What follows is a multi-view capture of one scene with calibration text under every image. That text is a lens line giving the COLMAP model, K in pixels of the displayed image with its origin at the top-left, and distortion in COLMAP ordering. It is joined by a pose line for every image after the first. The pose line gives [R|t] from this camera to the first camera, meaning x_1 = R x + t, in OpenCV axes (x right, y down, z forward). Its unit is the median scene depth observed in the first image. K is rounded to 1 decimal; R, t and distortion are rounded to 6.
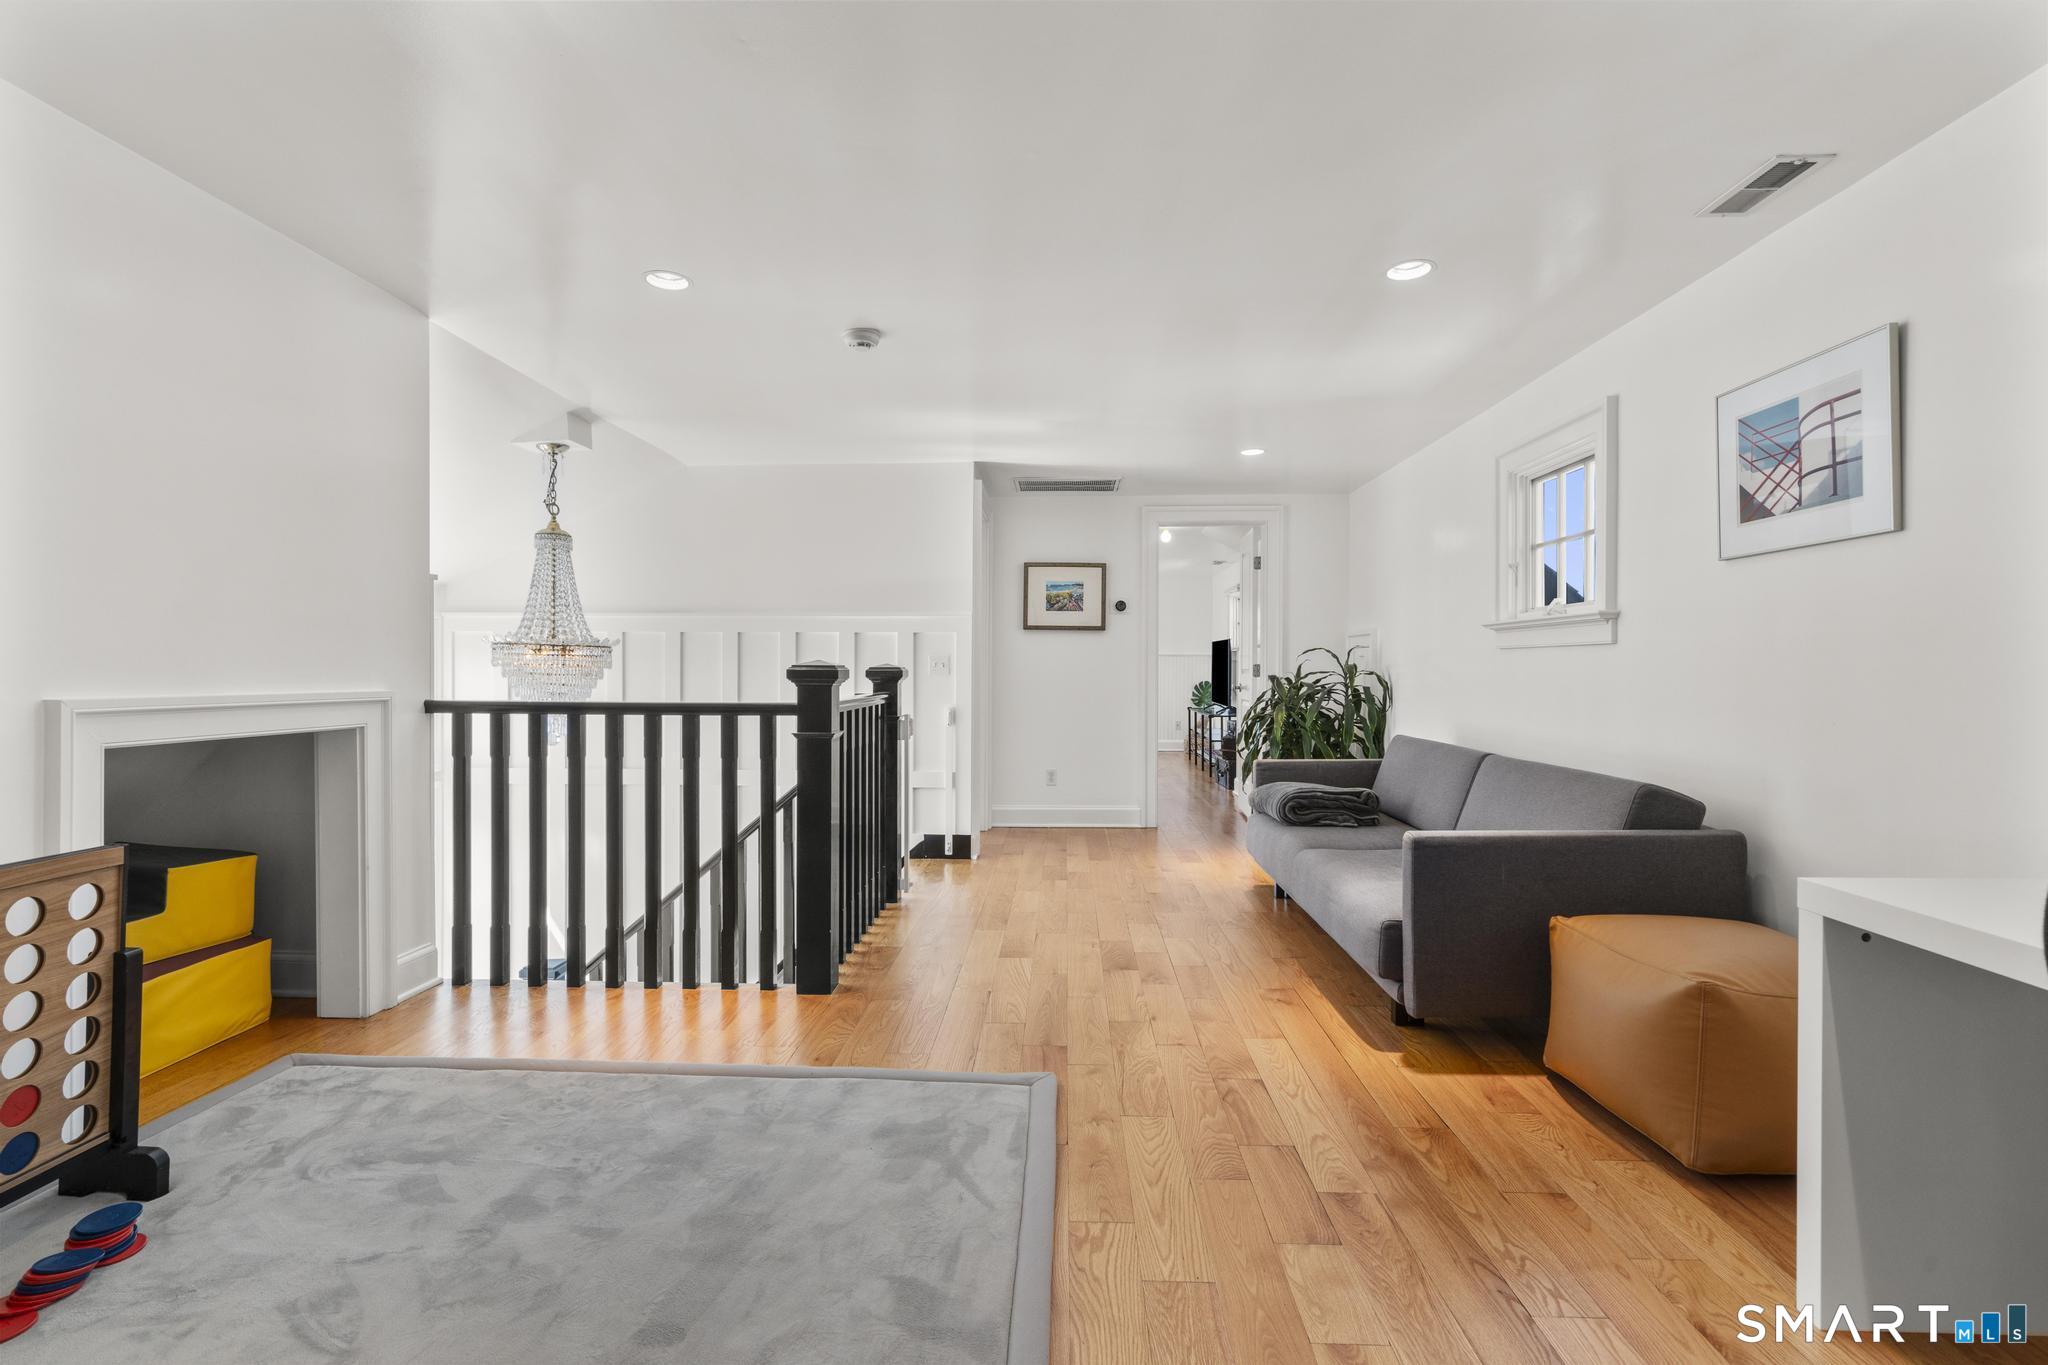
lens RADIAL K [[937.6, 0, 1031.4], [0, 937.6, 677.9], [0, 0, 1]] dist [0.002382, 0.000107]
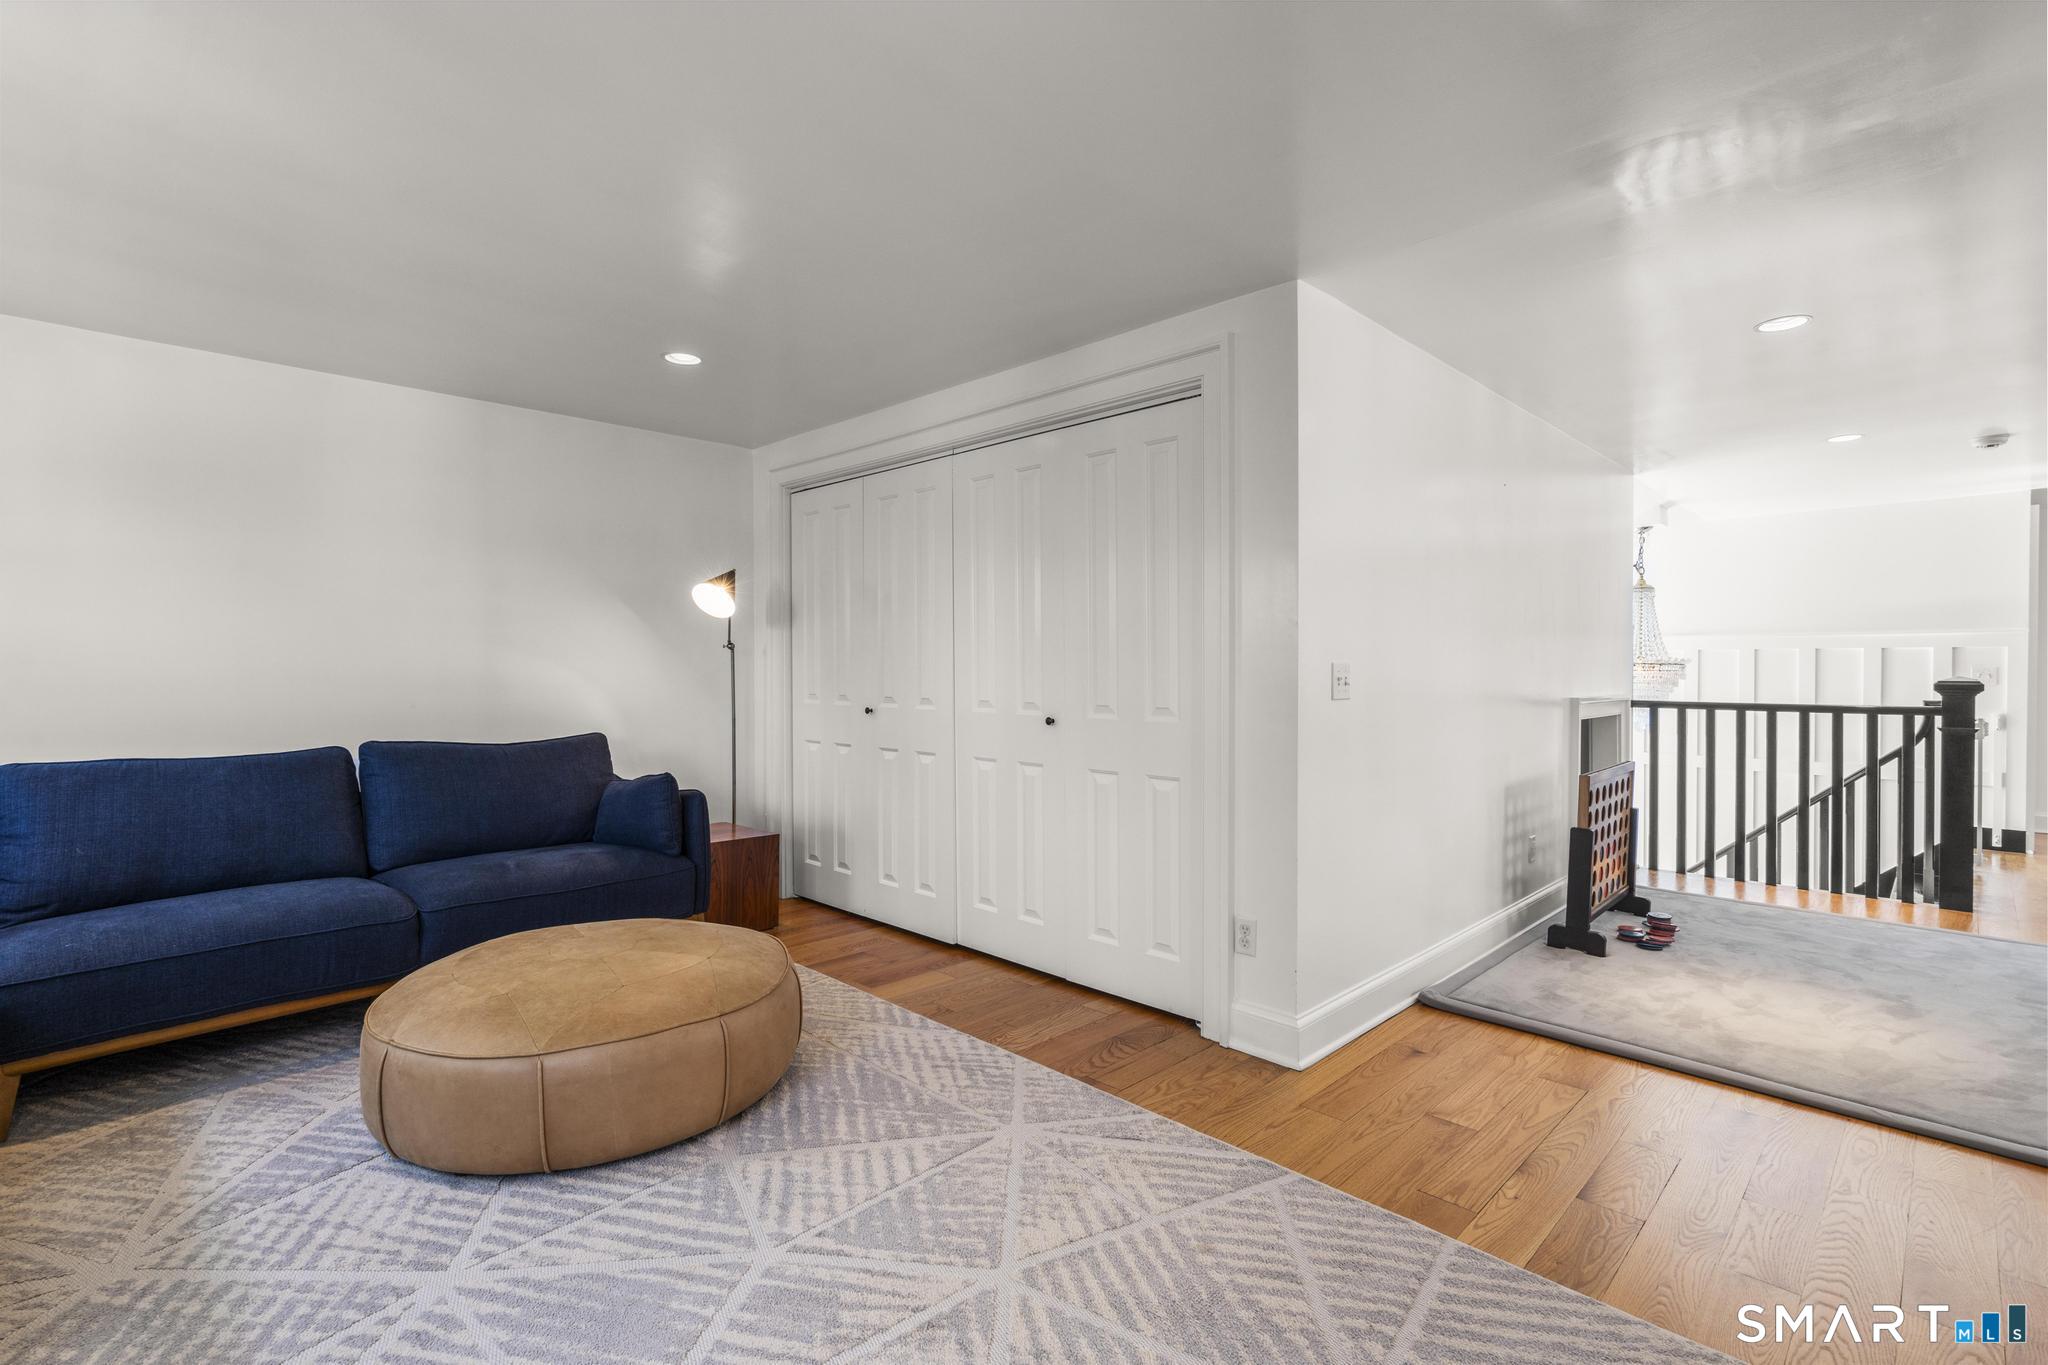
lens RADIAL K [[937.6, 0, 1026.4], [0, 937.6, 673.5], [0, 0, 1]] dist [0.002382, 0.000107]
pose [[0.735191, 0.002642, -0.677854, -0.218013], [-0.003694, 0.999993, -0.000108, -0.014555], [0.677849, 0.002584, 0.735196, -0.731994]]
